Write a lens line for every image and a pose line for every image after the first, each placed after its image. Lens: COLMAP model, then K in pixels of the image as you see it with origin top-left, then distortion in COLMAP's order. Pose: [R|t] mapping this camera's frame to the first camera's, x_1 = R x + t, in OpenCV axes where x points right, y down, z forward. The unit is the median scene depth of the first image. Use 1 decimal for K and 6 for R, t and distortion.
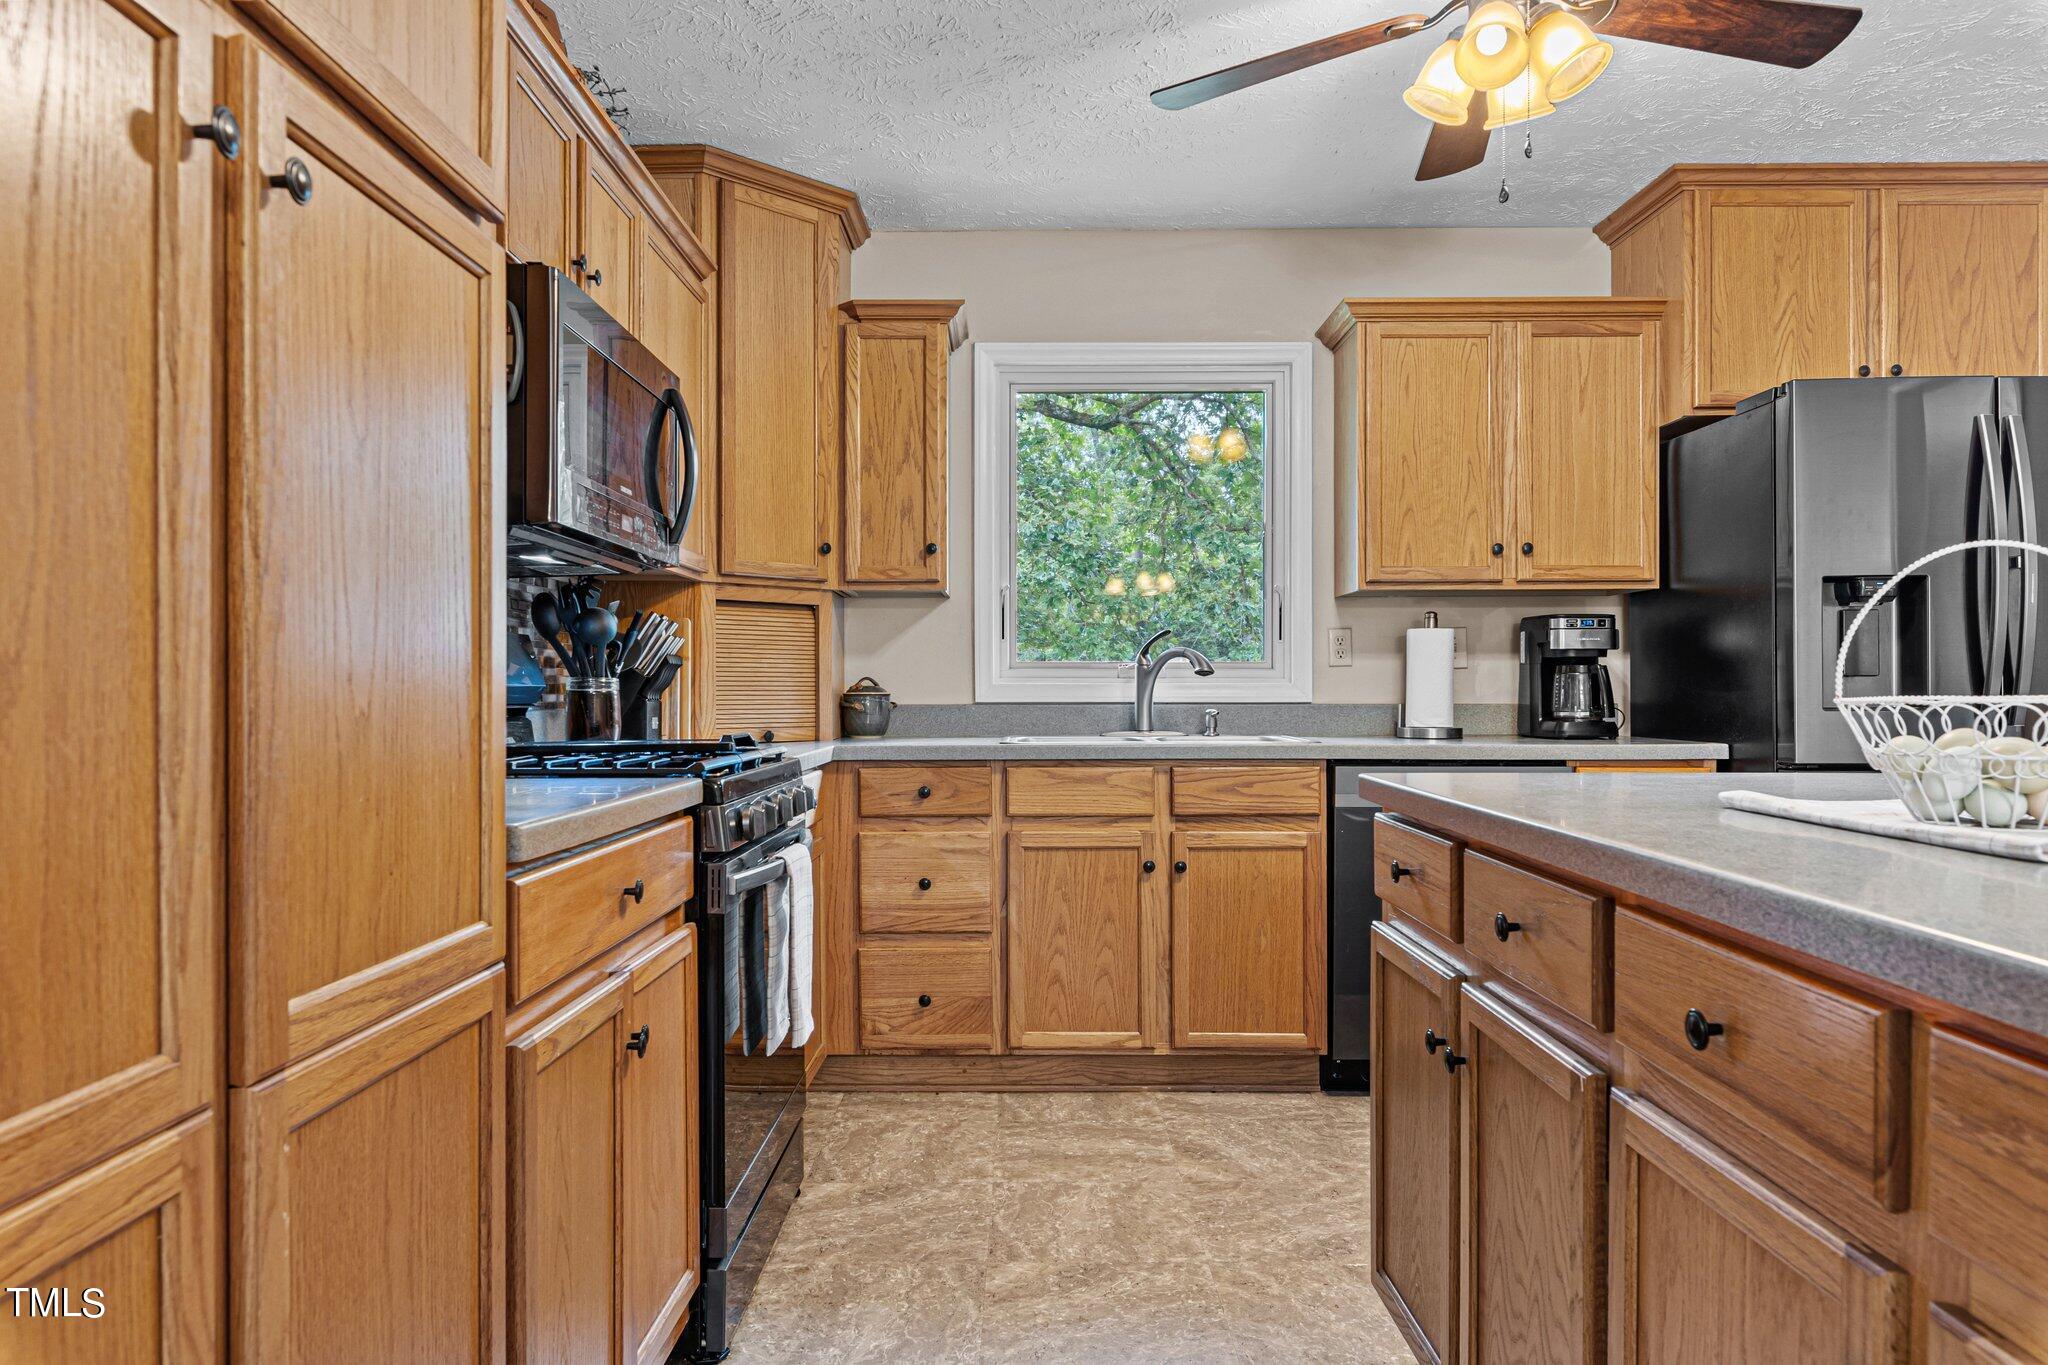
lens RADIAL K [[1323.9, 0, 1022.2], [0, 1323.9, 692.8], [0, 0, 1]] dist [-0.003452, -0.003415]
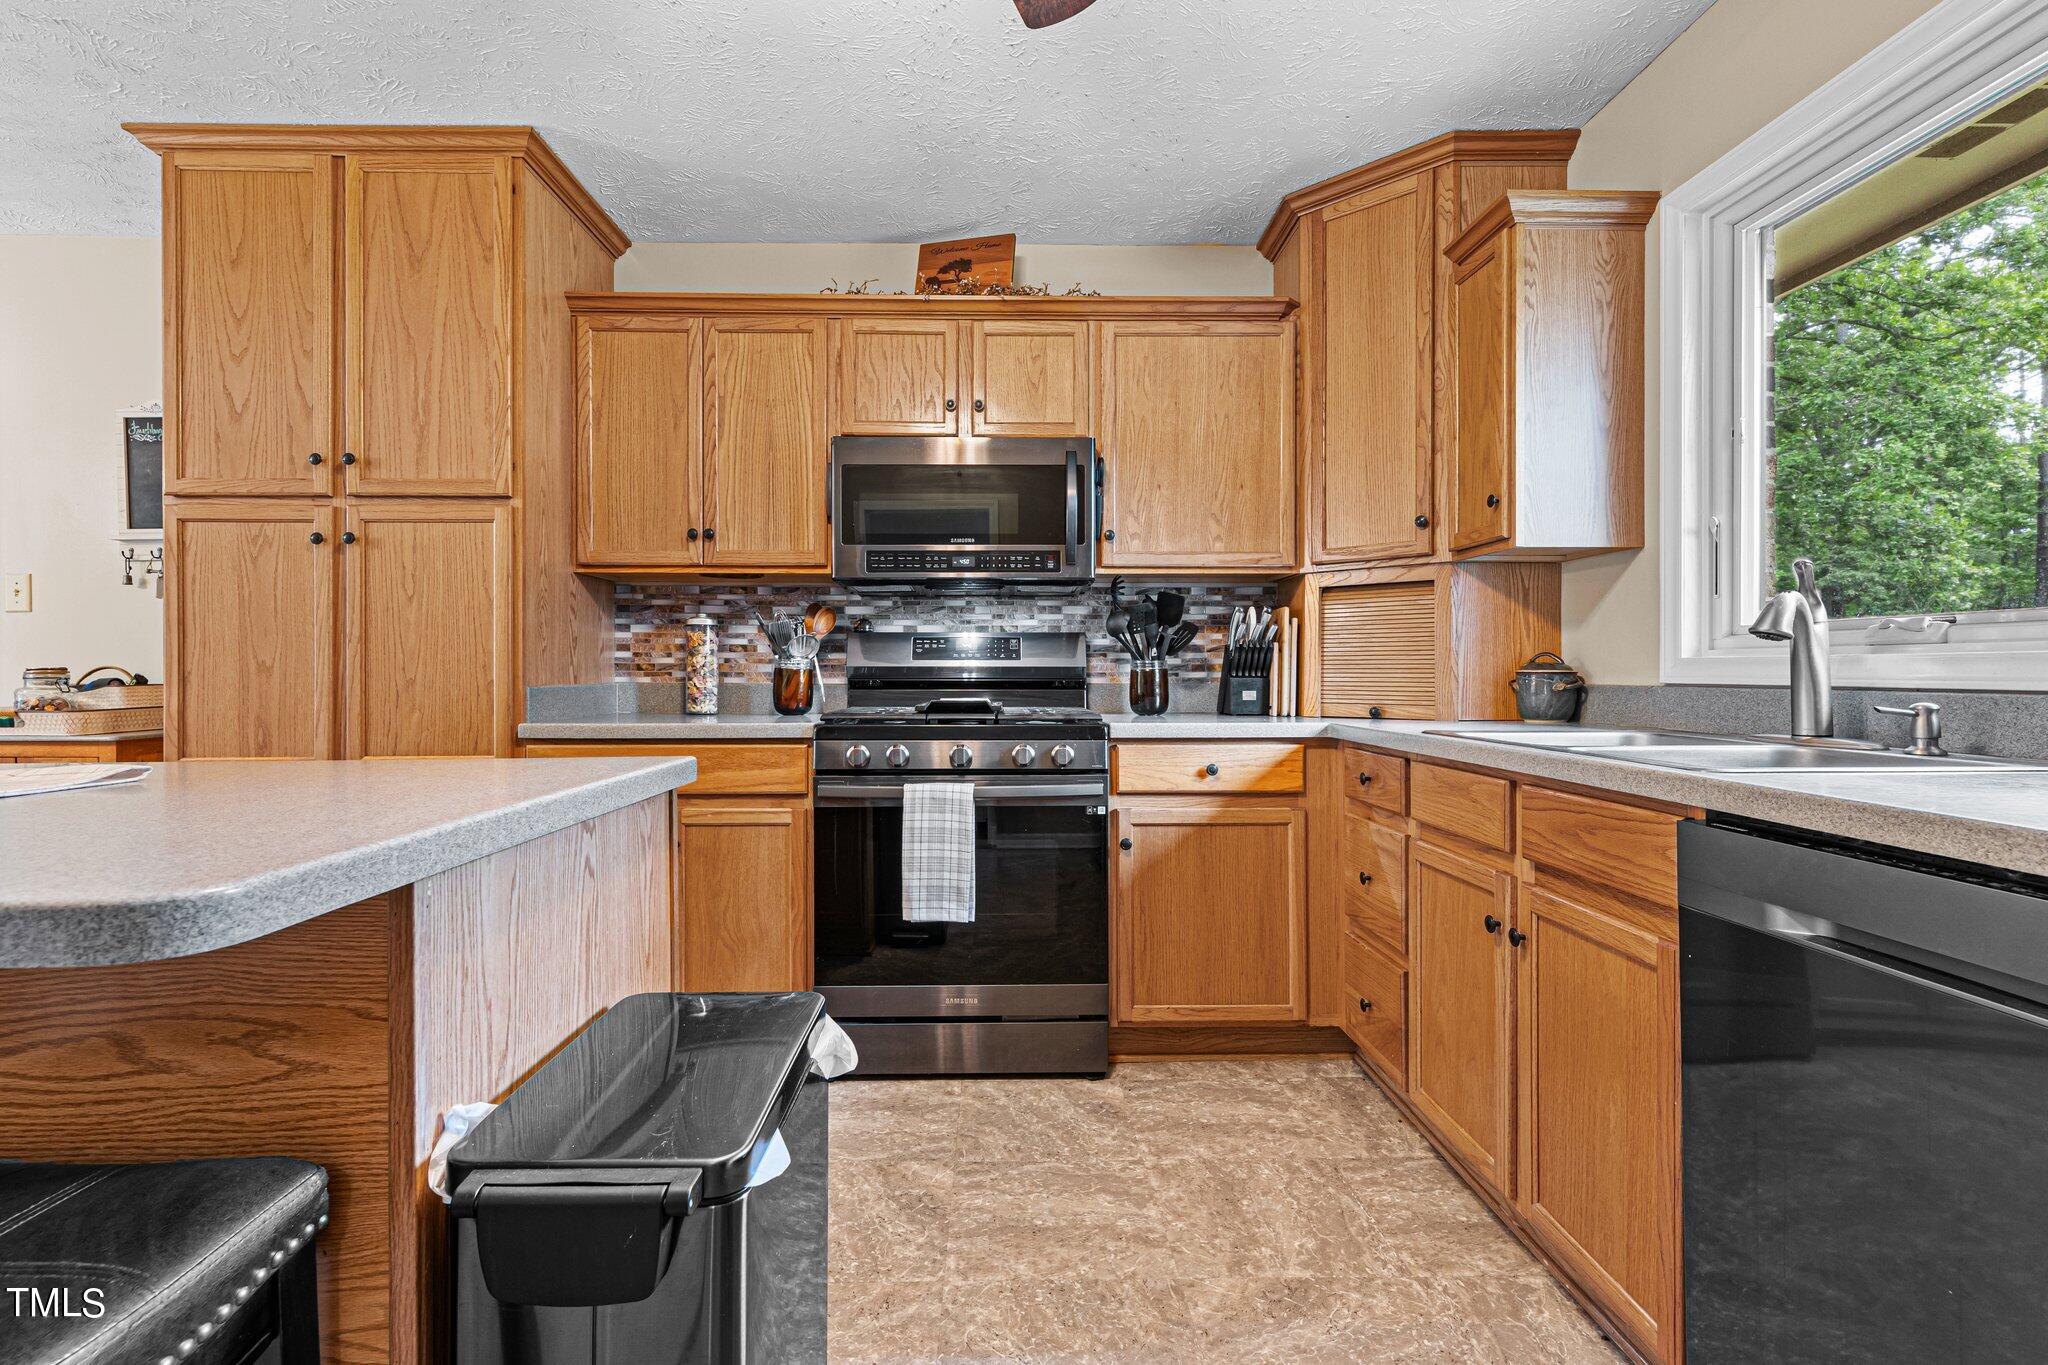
lens RADIAL K [[958.5, 0, 1019.6], [0, 958.5, 668.0], [0, 0, 1]] dist [0.000213, -0.000017]
pose [[0.023831, -0.002430, -0.999713, 0.554808], [0.002440, 0.999994, -0.002373, -0.001029], [0.999713, -0.002383, 0.023837, 0.702673]]
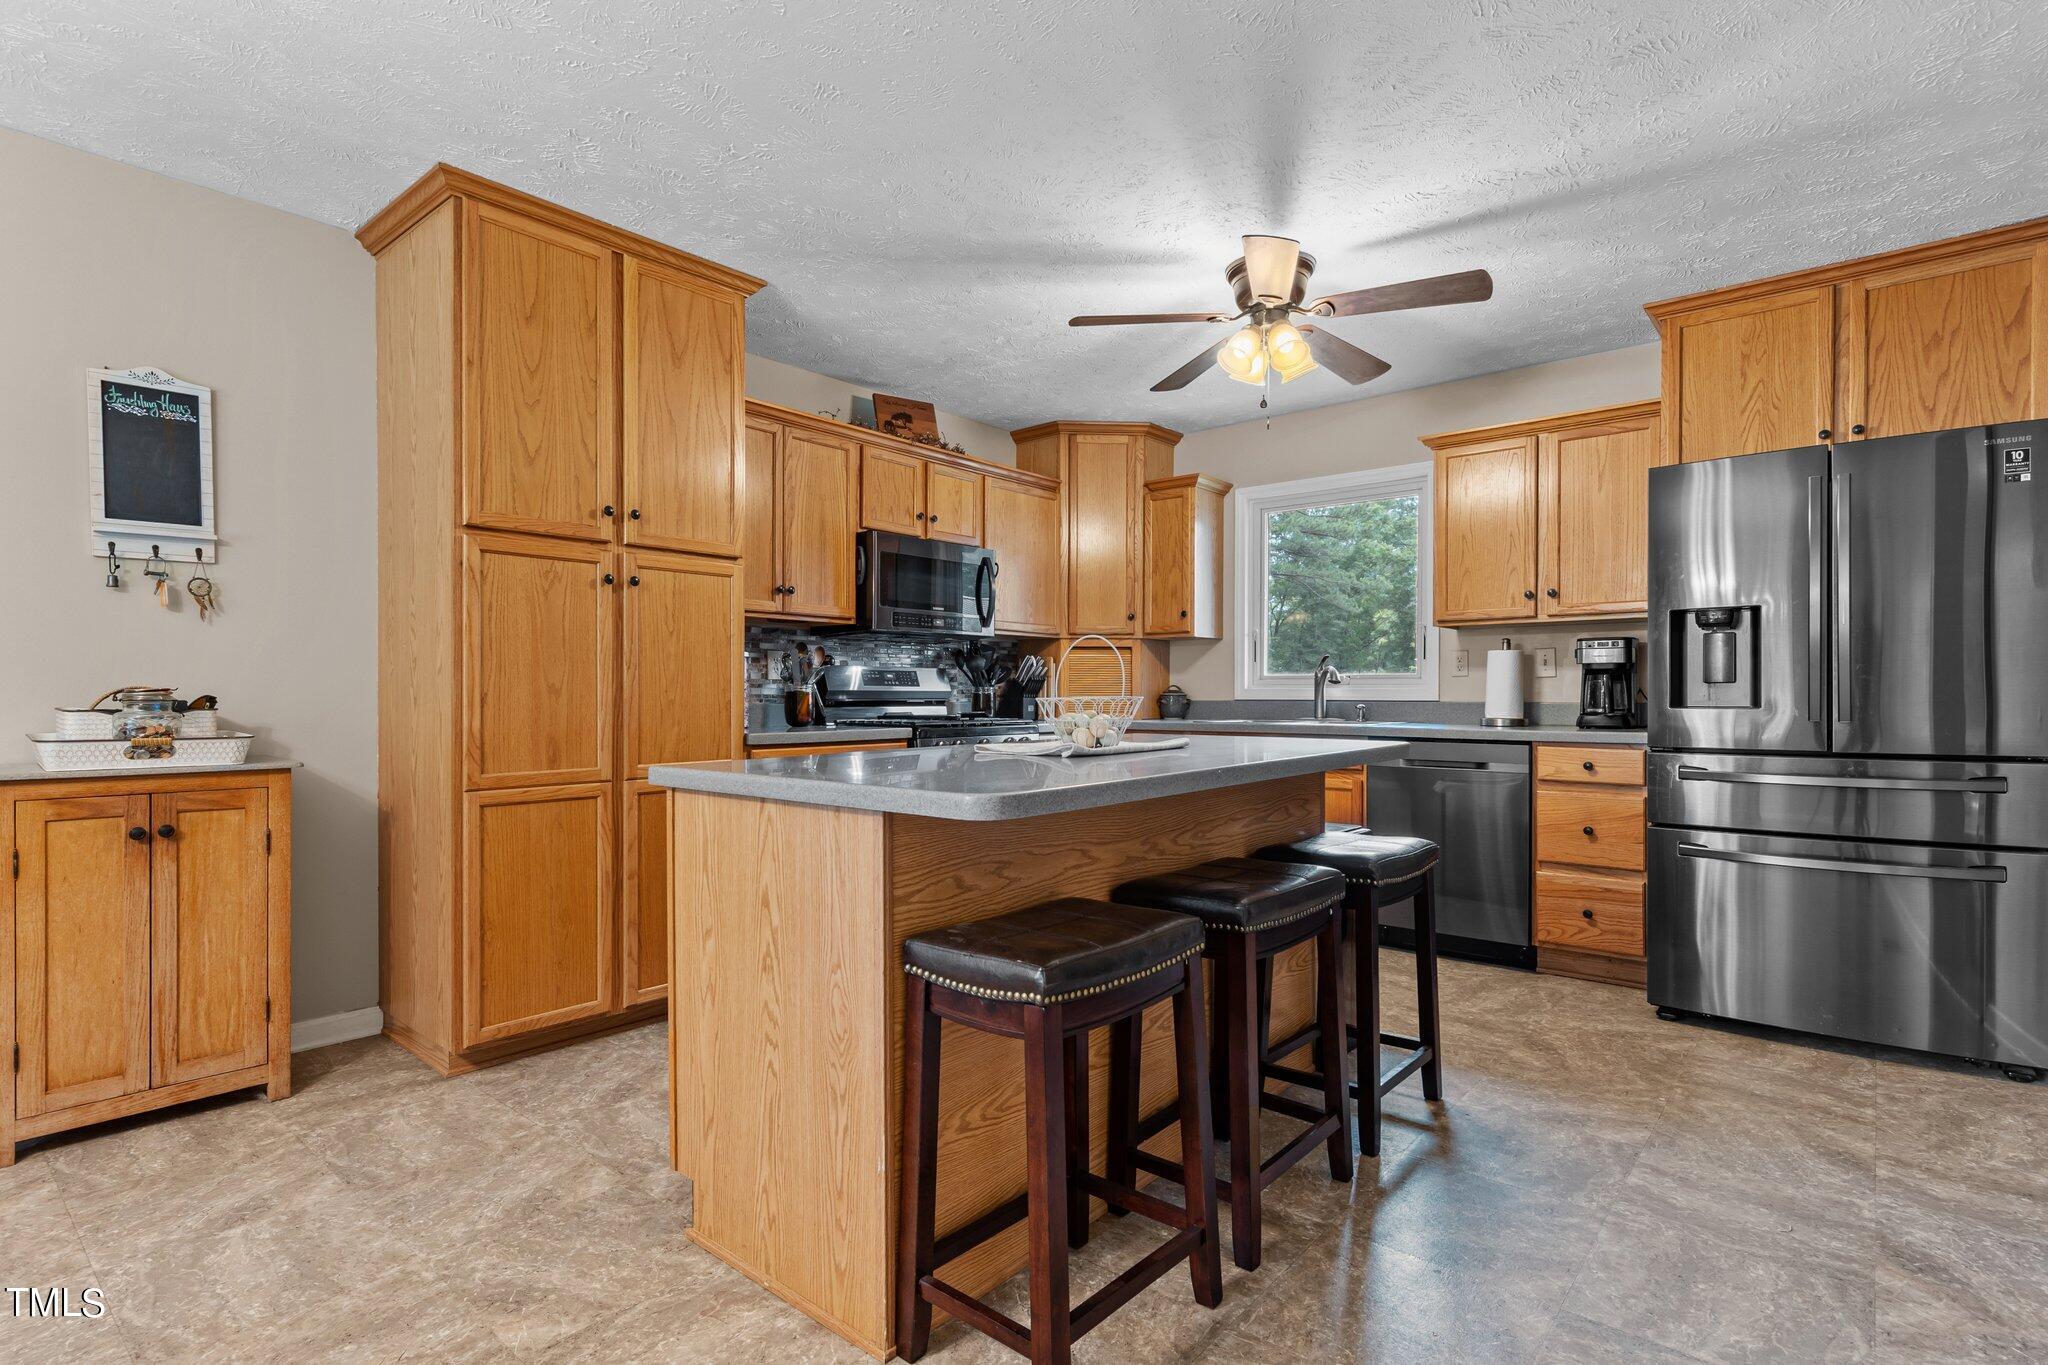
lens RADIAL K [[991.4, 0, 1026.5], [0, 991.4, 694.7], [0, 0, 1]] dist [-0.012303, 0.000139]
pose [[0.767624, 0.004339, -0.640885, 0.650469], [-0.001443, 0.999986, 0.005042, -0.005097], [0.640898, -0.002945, 0.767620, -0.177909]]
